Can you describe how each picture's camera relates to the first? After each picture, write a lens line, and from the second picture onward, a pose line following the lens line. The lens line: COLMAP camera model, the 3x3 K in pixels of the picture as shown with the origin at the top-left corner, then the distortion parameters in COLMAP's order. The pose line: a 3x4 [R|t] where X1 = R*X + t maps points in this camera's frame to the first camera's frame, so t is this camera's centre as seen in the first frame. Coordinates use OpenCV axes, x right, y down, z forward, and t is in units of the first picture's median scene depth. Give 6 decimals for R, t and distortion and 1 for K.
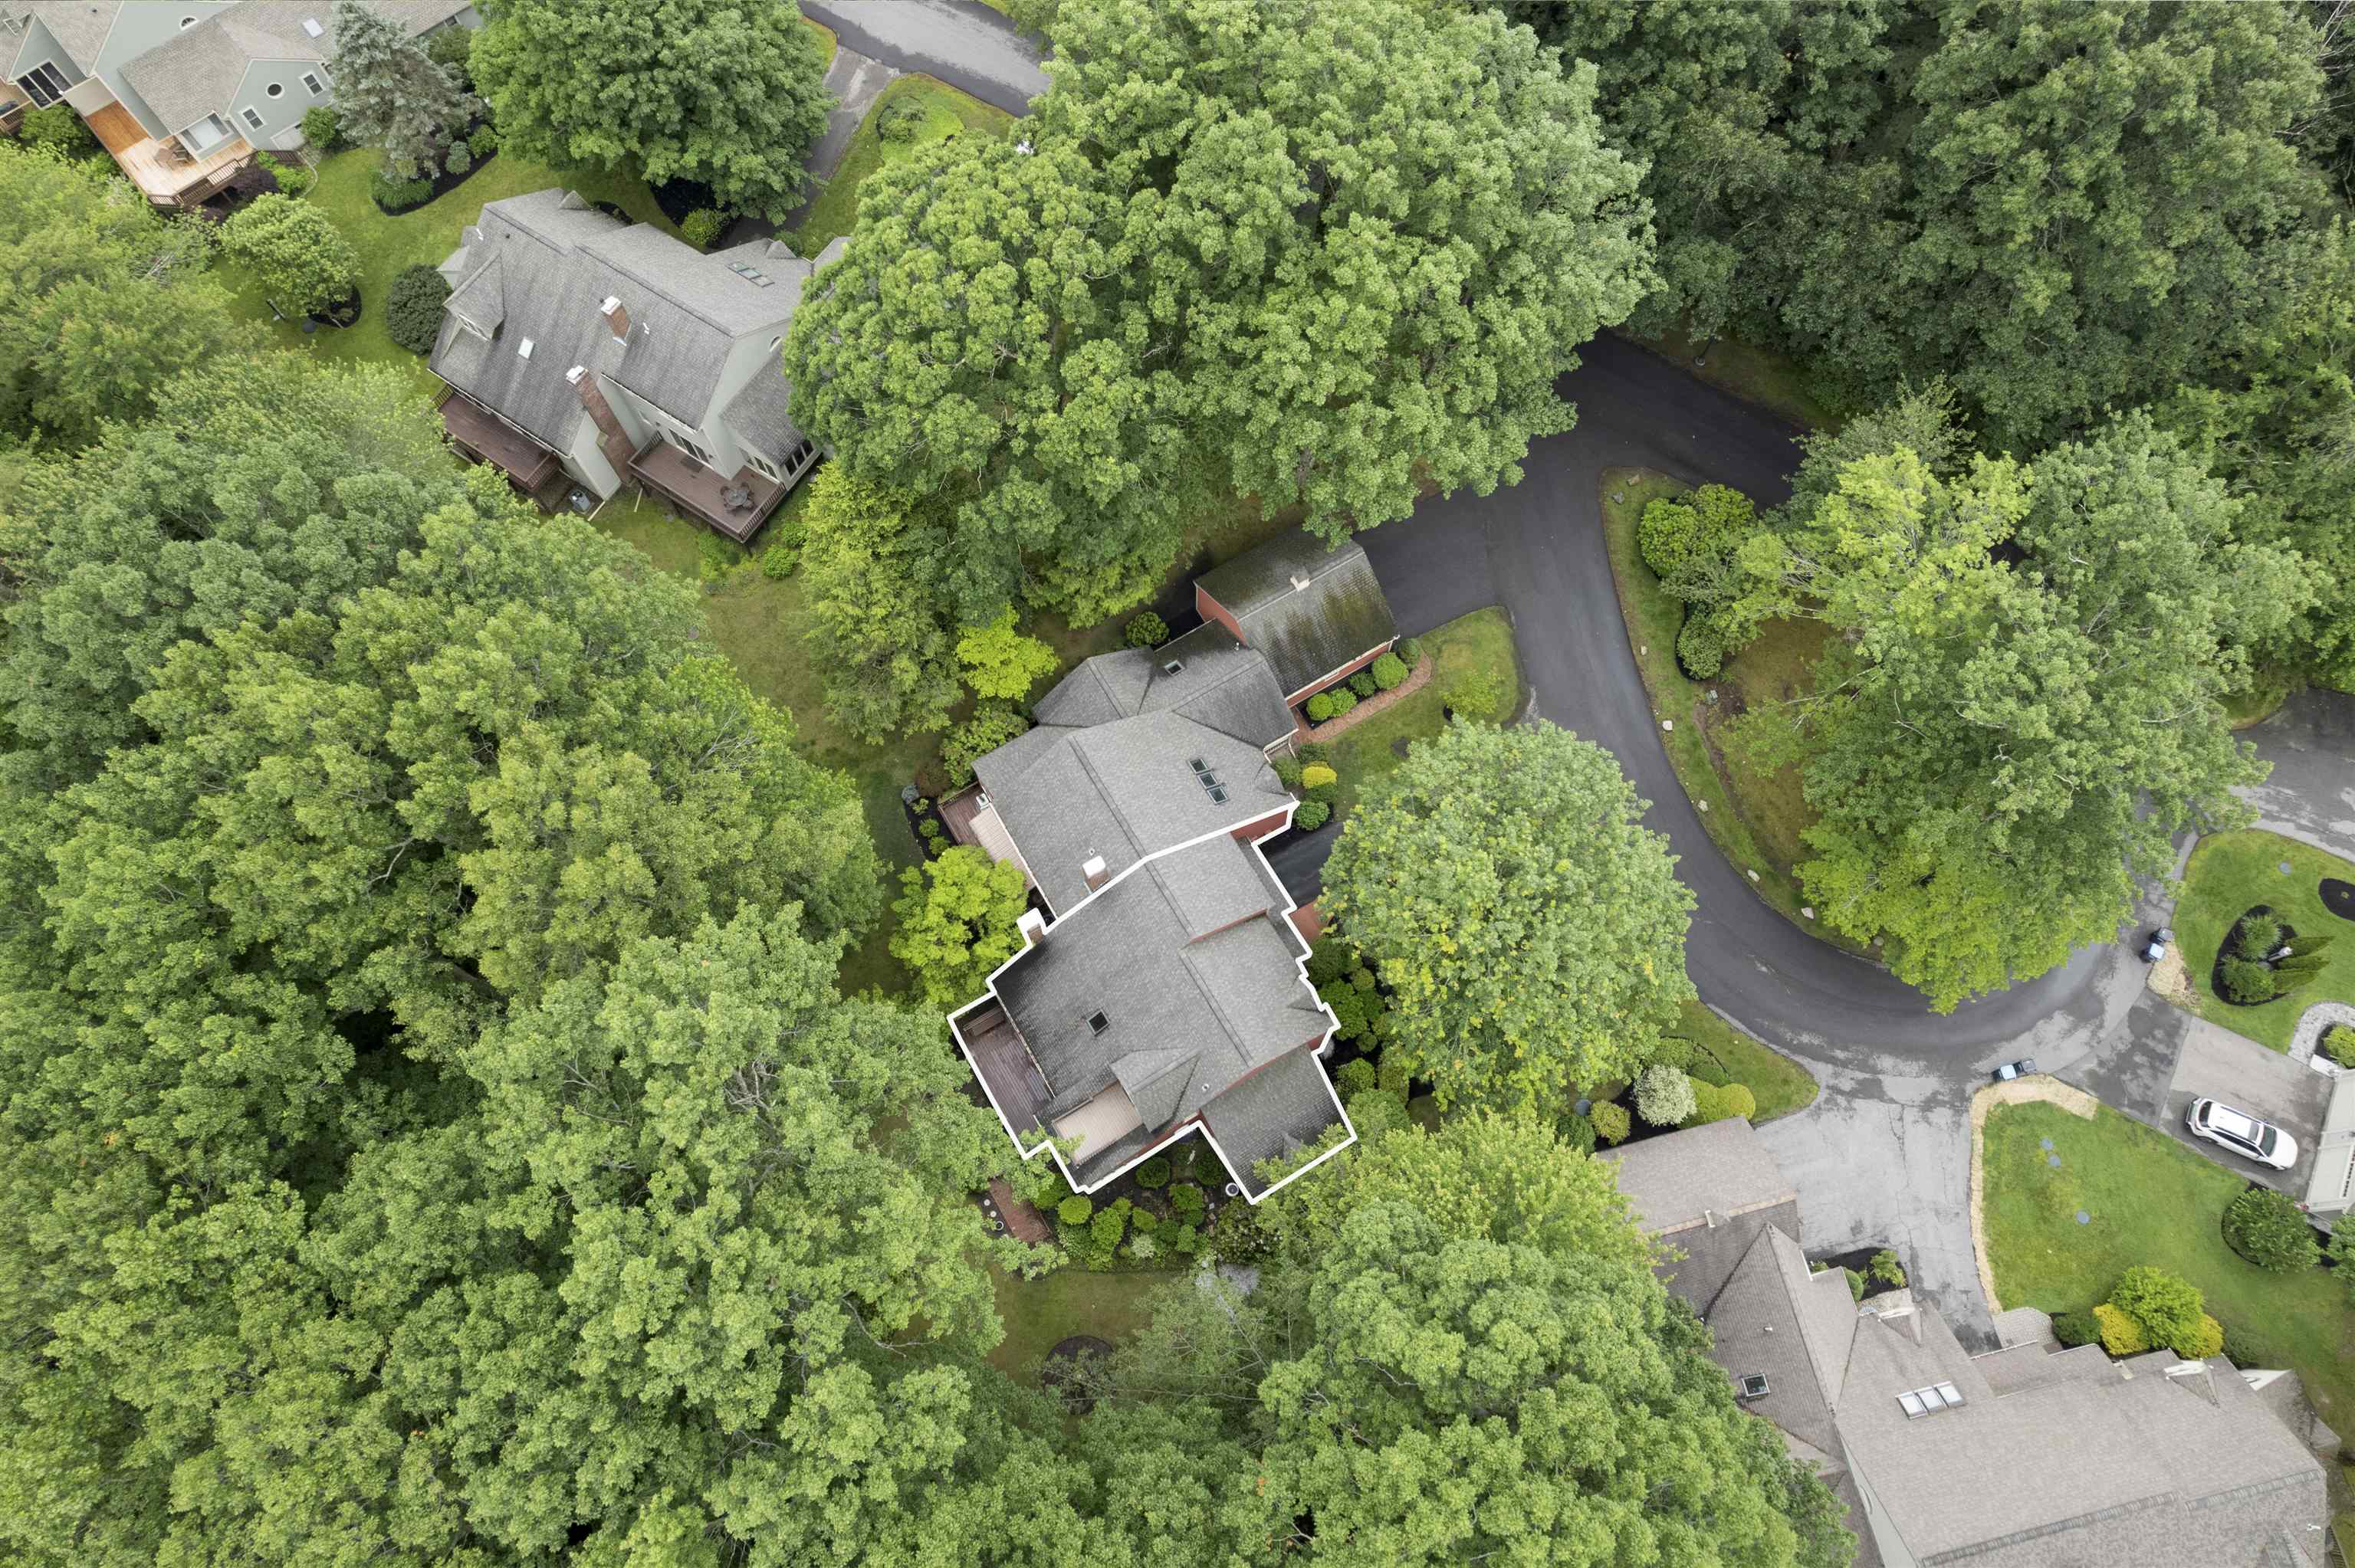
lens RADIAL K [[1507.4, 0, 1175.5], [0, 1507.4, 784.9], [0, 0, 1]] dist [-0.057607, 0.038839]
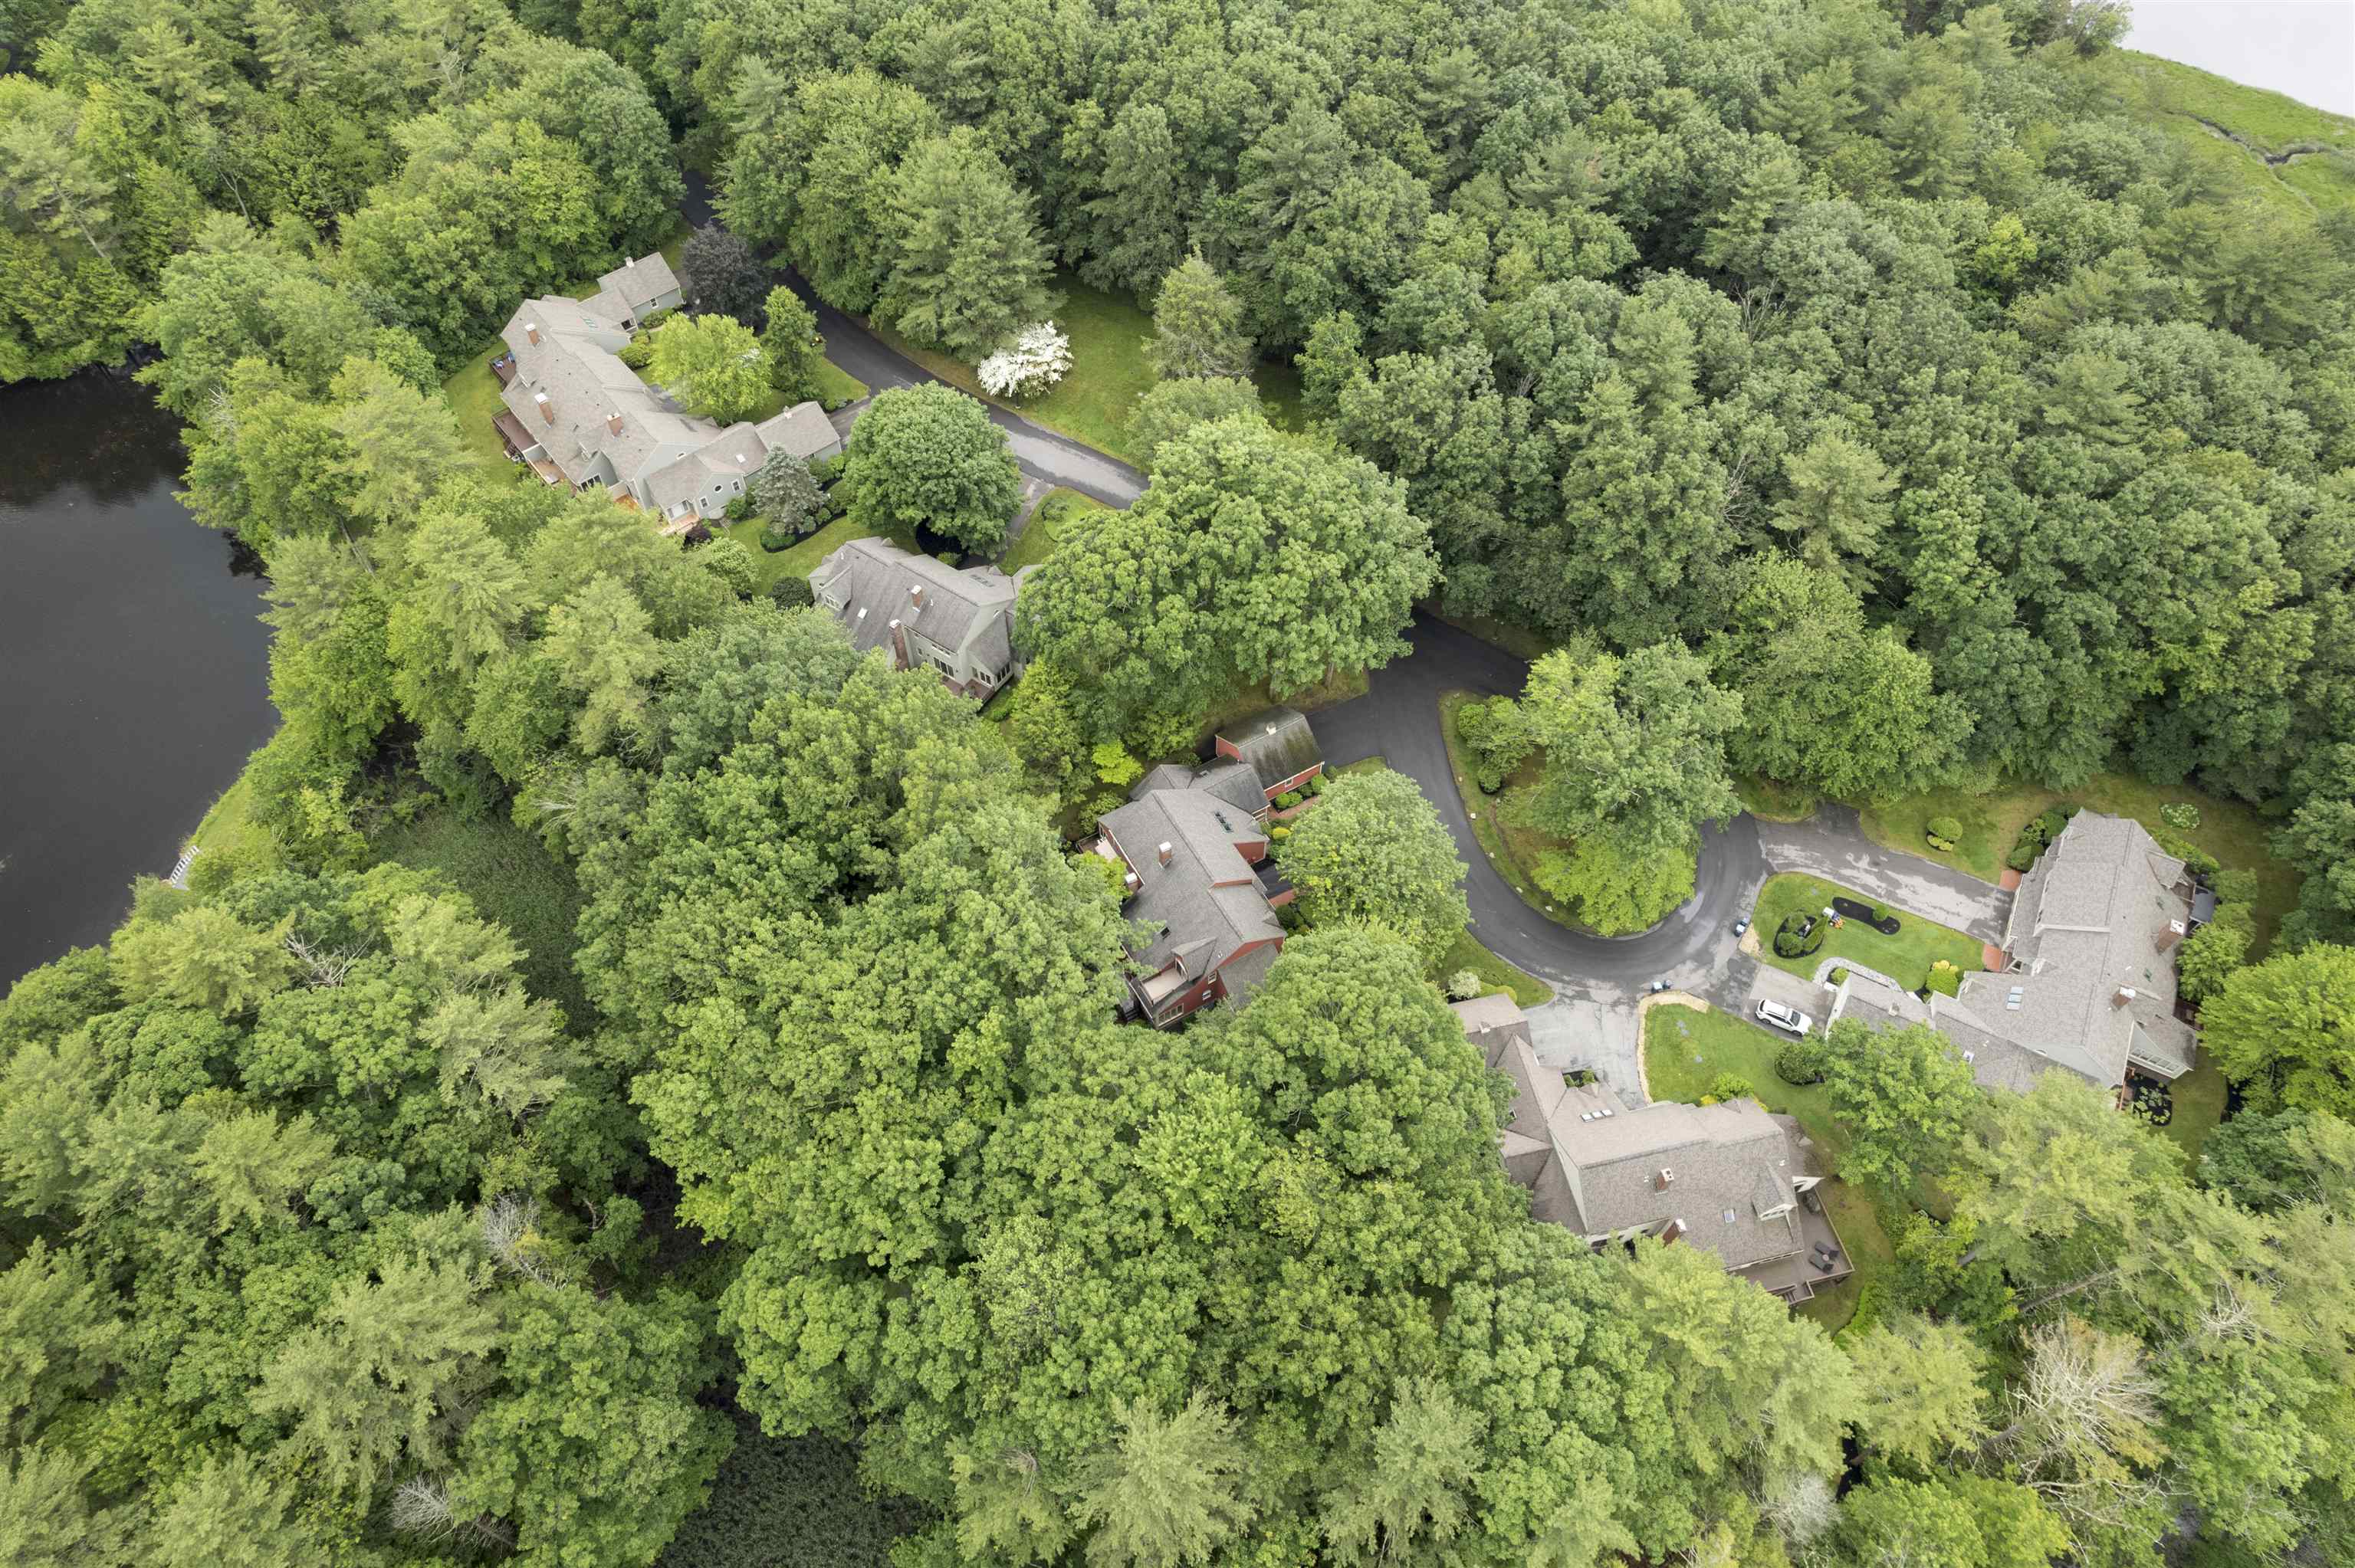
lens RADIAL K [[1507.4, 0, 1173.3], [0, 1507.4, 783.8], [0, 0, 1]] dist [-0.057607, 0.038839]
pose [[0.999834, 0.015958, -0.008775, -0.027855], [-0.017726, 0.963286, -0.267890, 0.518350], [0.004178, 0.268001, 0.963410, -0.962144]]
